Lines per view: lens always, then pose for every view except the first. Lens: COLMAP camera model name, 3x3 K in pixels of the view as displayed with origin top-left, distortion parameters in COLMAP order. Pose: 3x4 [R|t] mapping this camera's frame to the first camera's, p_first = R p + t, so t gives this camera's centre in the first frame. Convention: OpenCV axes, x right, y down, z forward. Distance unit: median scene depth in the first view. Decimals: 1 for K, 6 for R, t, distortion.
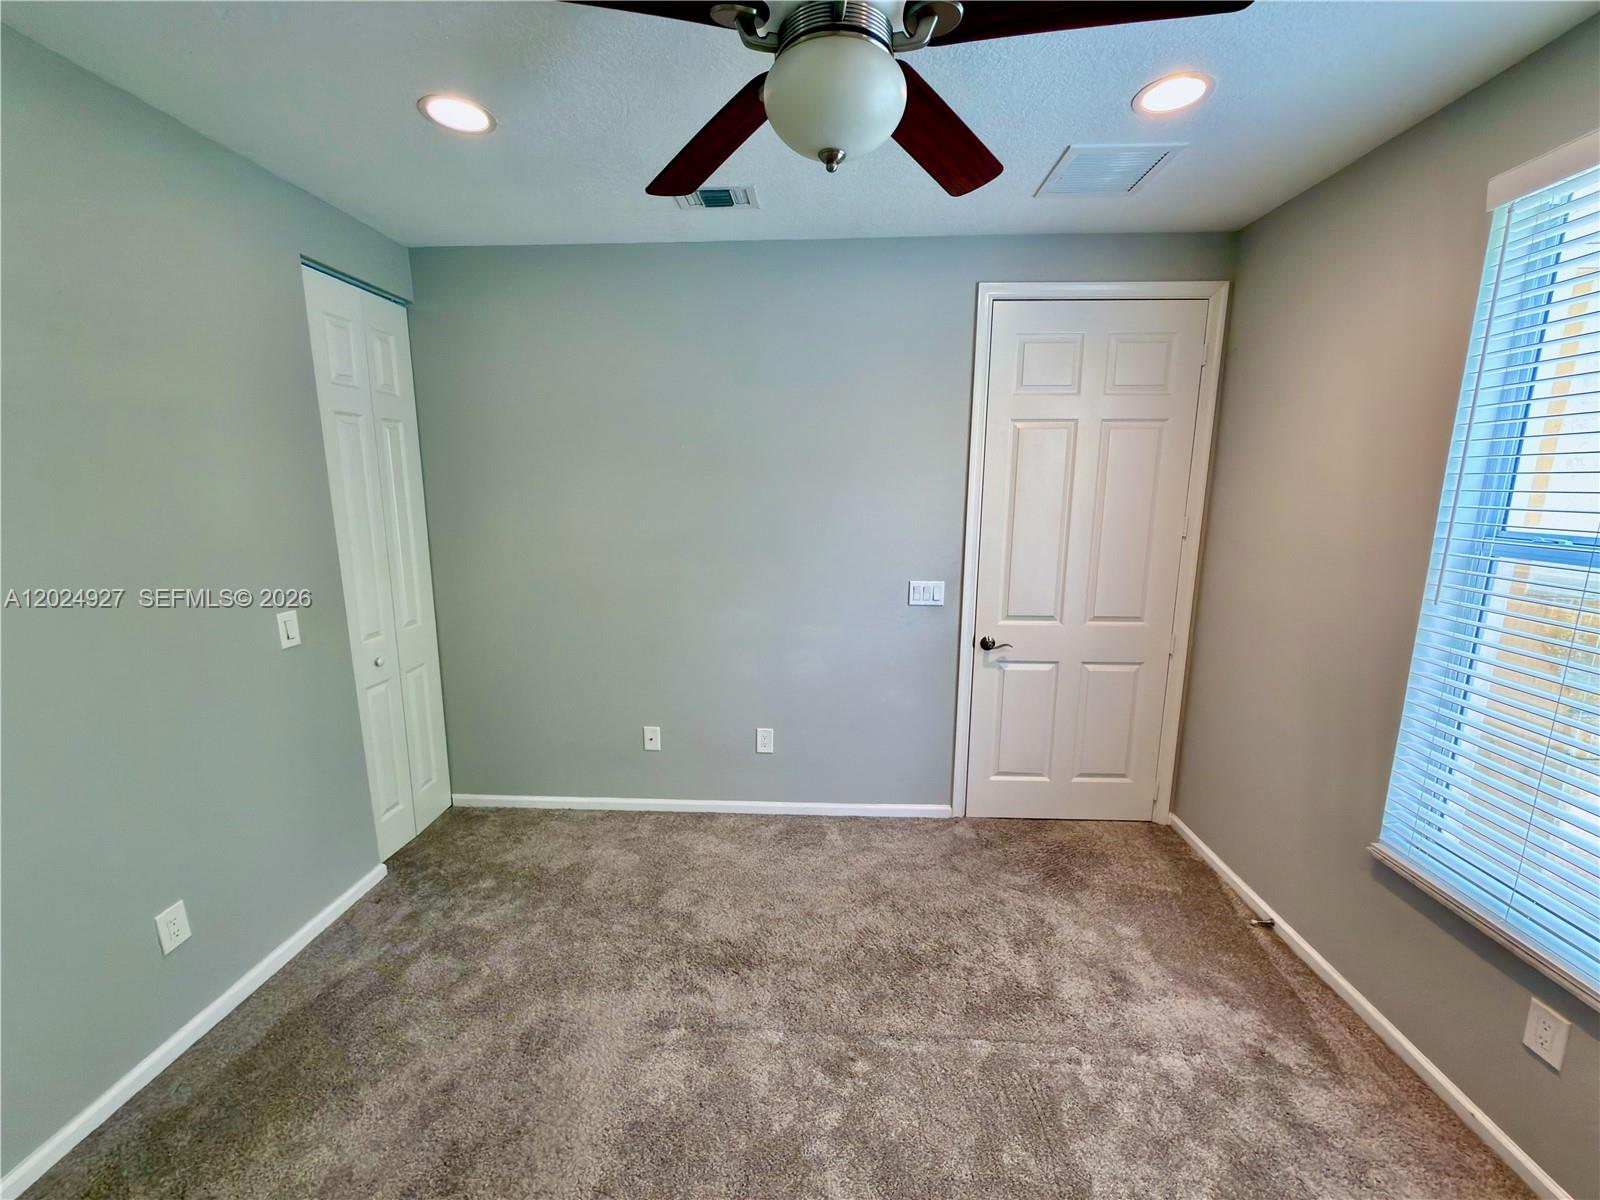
lens RADIAL K [[640.3, 0, 802.8], [0, 640.3, 599.8], [0, 0, 1]] dist [-0.001330, 0.000191]
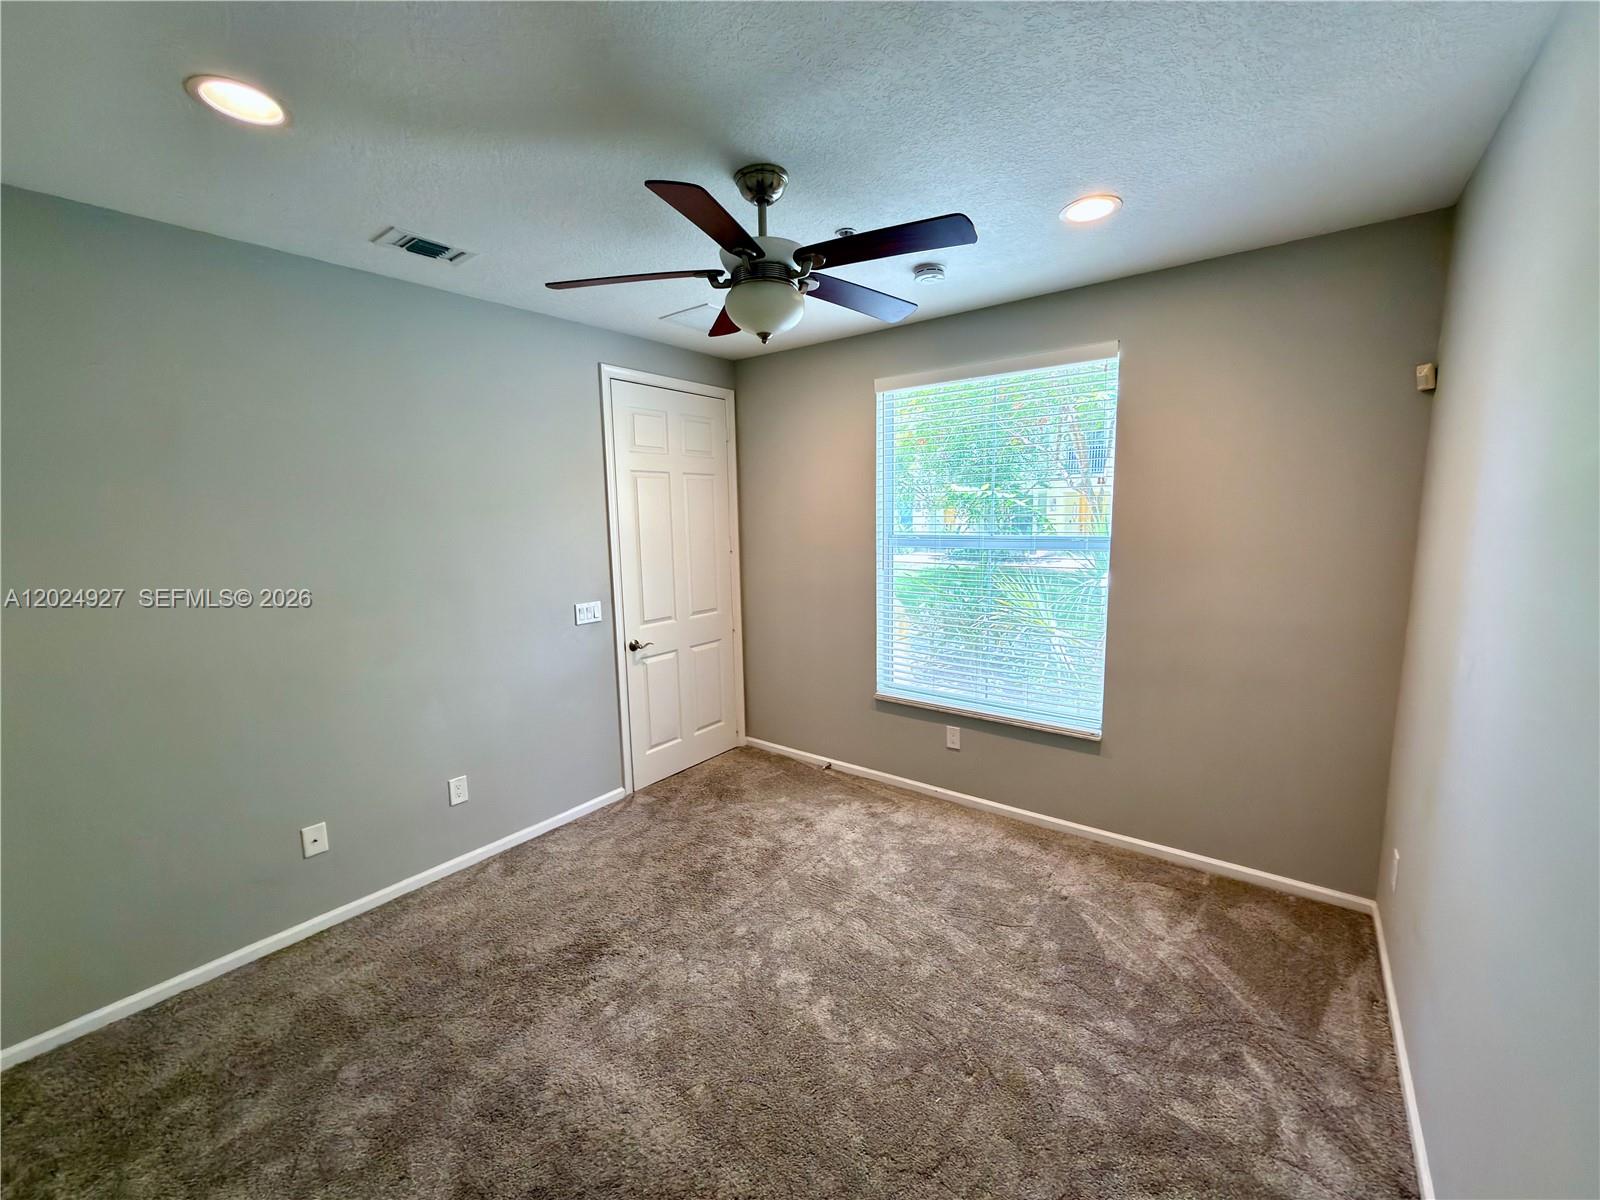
lens RADIAL K [[640.3, 0, 802.8], [0, 640.3, 599.8], [0, 0, 1]] dist [-0.001330, 0.000191]
pose [[0.571181, -0.125516, 0.811171, -0.579473], [0.167900, 0.985210, 0.034220, -0.008833], [-0.803469, 0.116650, 0.583807, -0.010420]]
